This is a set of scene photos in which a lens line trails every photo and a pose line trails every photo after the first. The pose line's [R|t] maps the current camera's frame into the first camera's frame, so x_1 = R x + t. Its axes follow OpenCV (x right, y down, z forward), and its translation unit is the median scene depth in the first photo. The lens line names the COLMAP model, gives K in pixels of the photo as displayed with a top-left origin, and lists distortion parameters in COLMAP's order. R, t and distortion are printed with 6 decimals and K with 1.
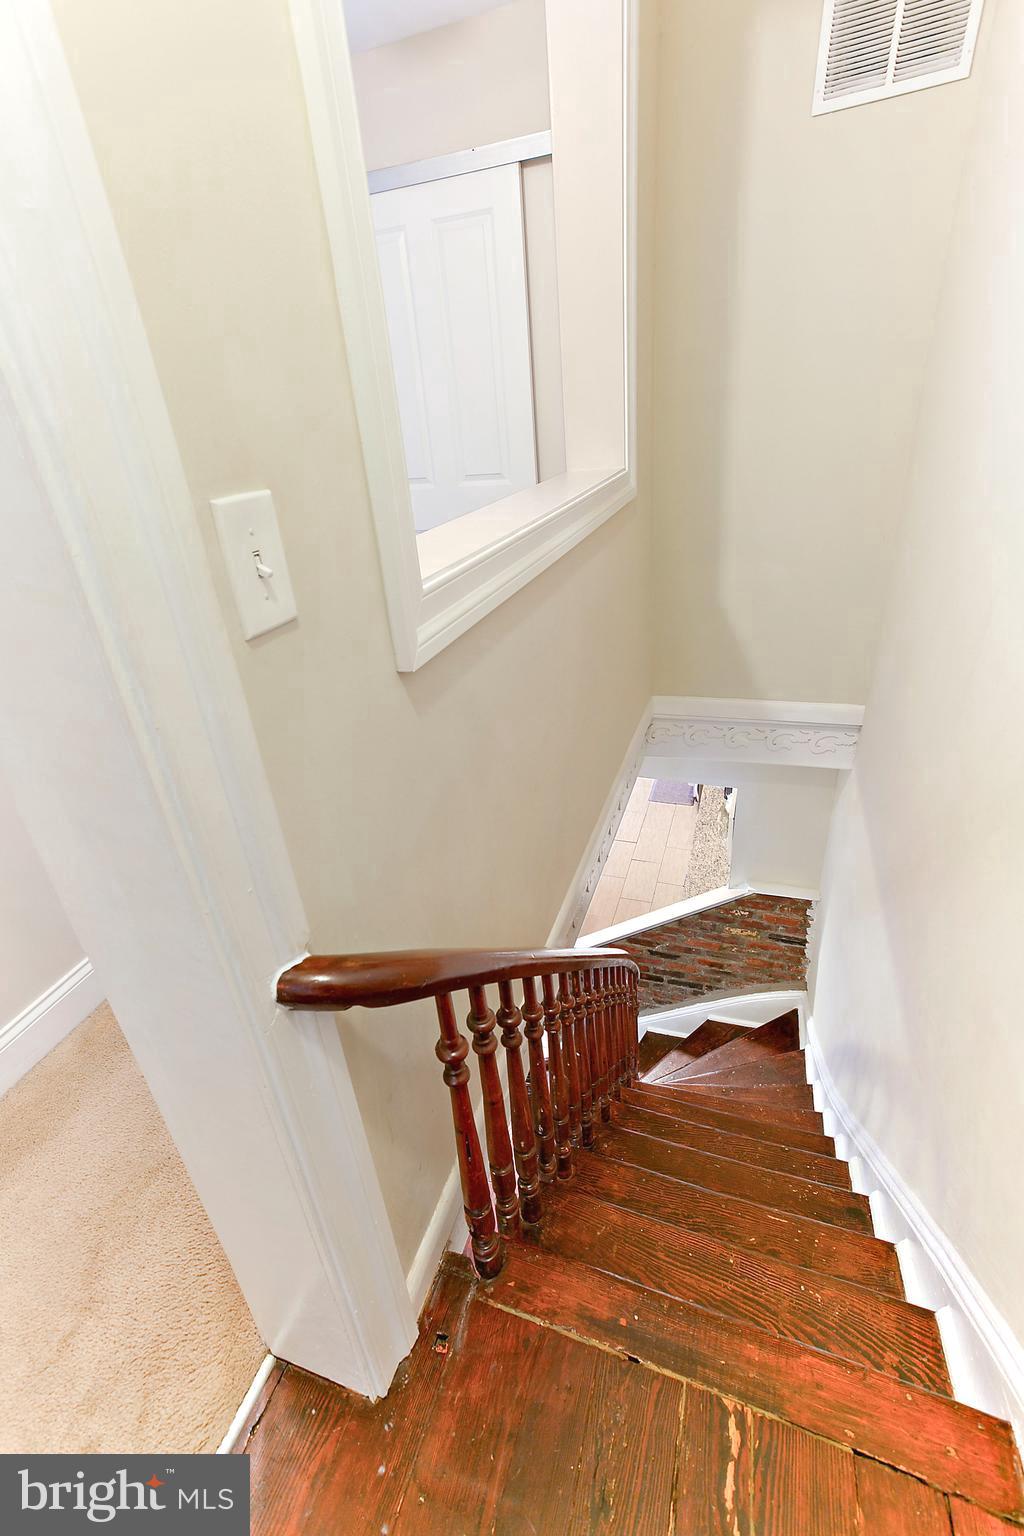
lens RADIAL K [[693.3, 0, 478.6], [0, 693.3, 761.4], [0, 0, 1]] dist [-0.008316, 0.017564]
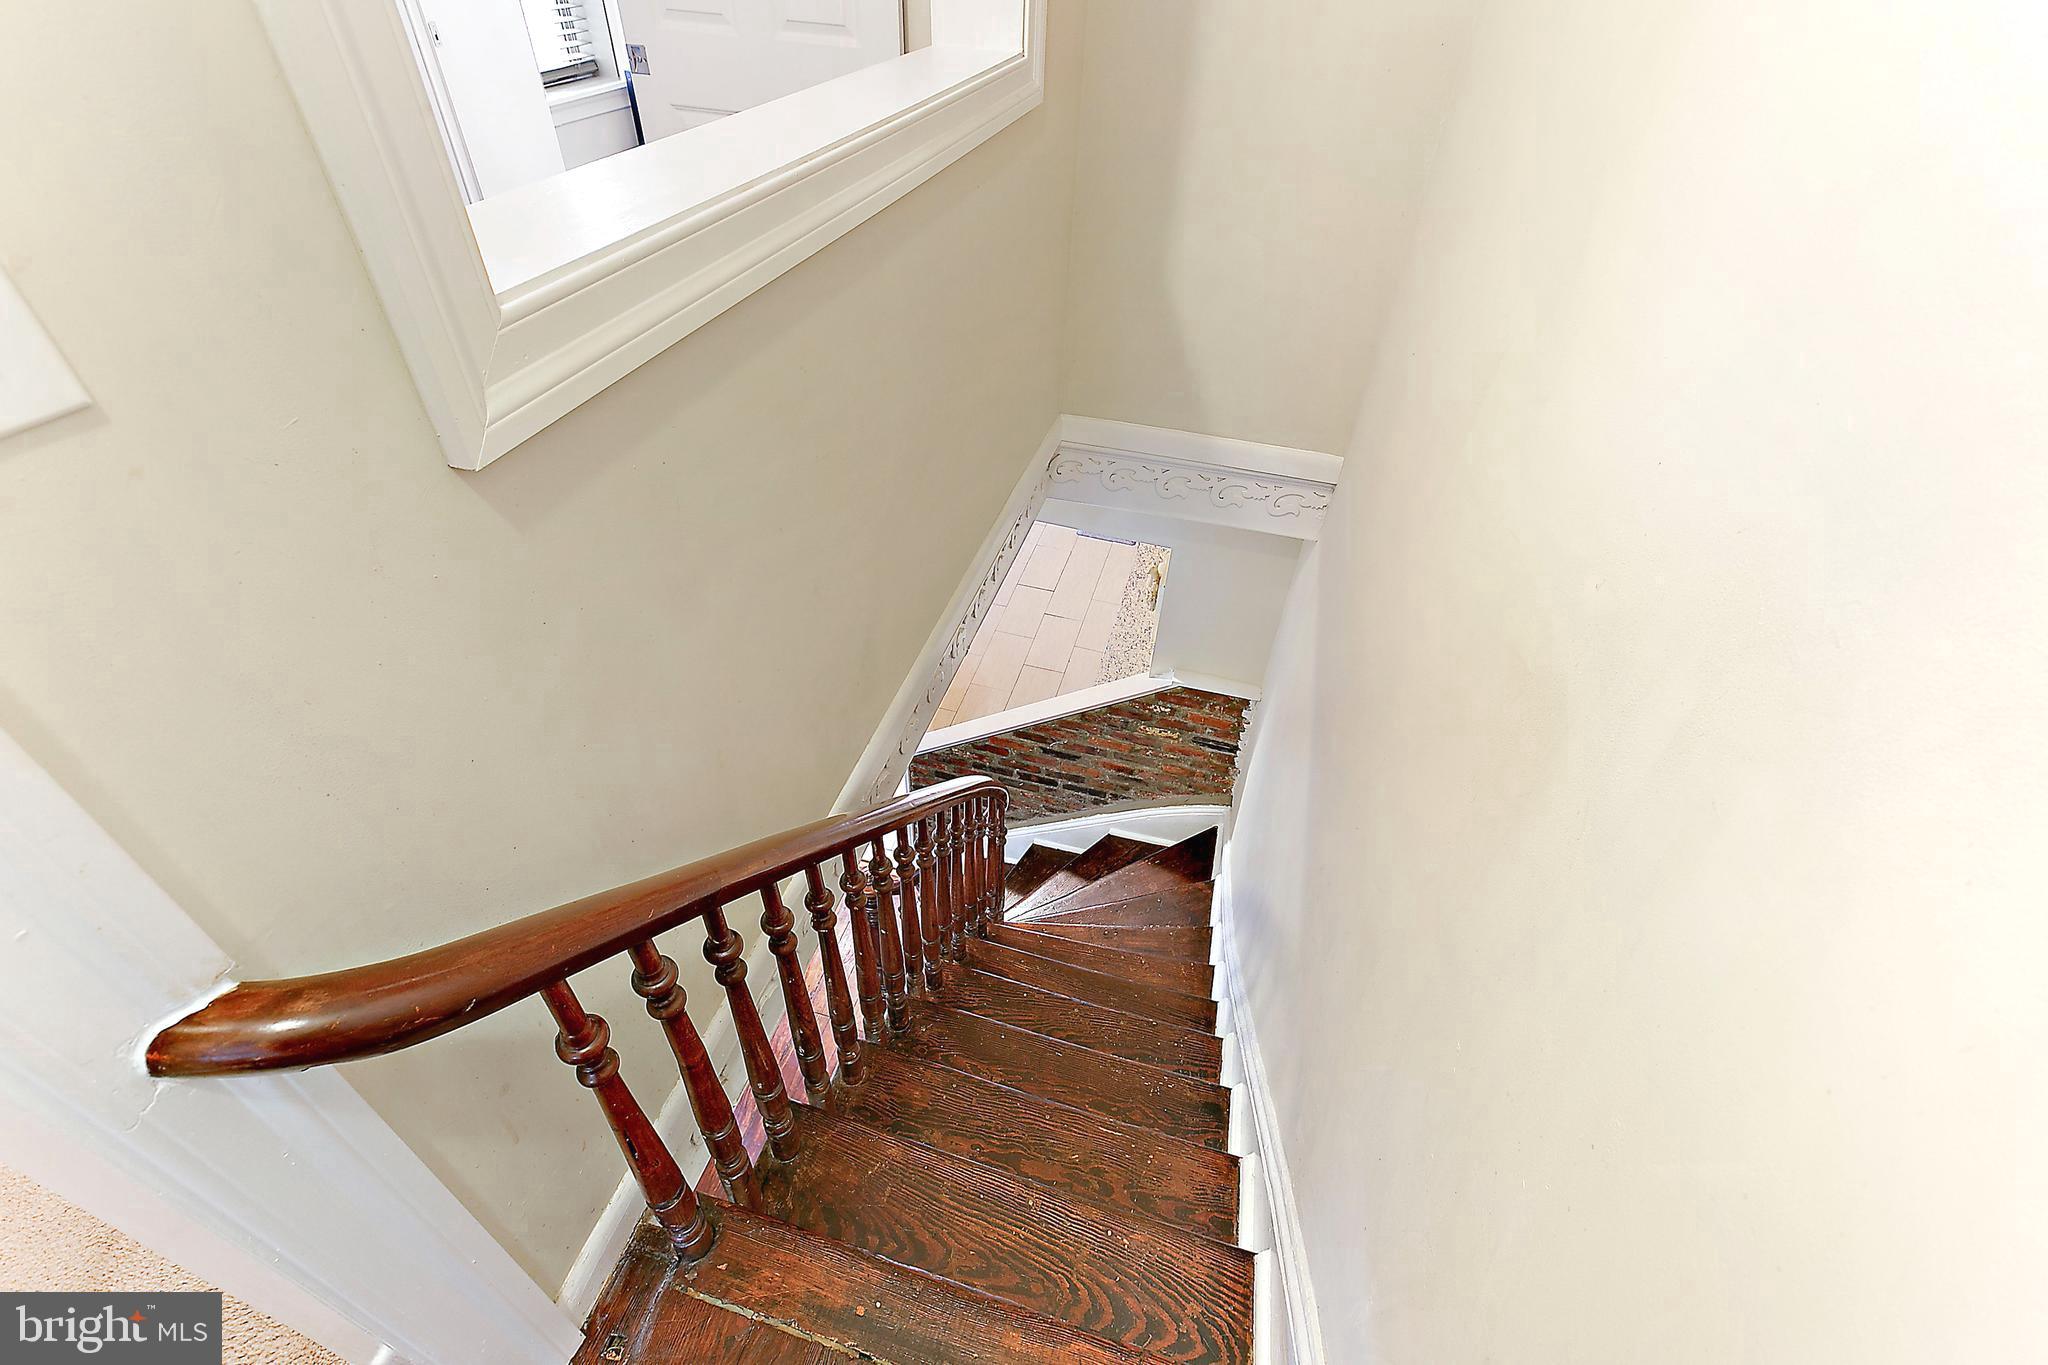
lens RADIAL K [[924.5, 0, 1016.7], [0, 924.5, 643.9], [0, 0, 1]] dist [-0.008316, 0.017564]
pose [[0.989171, 0.046460, 0.139219, 0.089771], [-0.076568, 0.972616, 0.219442, -0.070346], [-0.125212, -0.227726, 0.965641, 0.066726]]
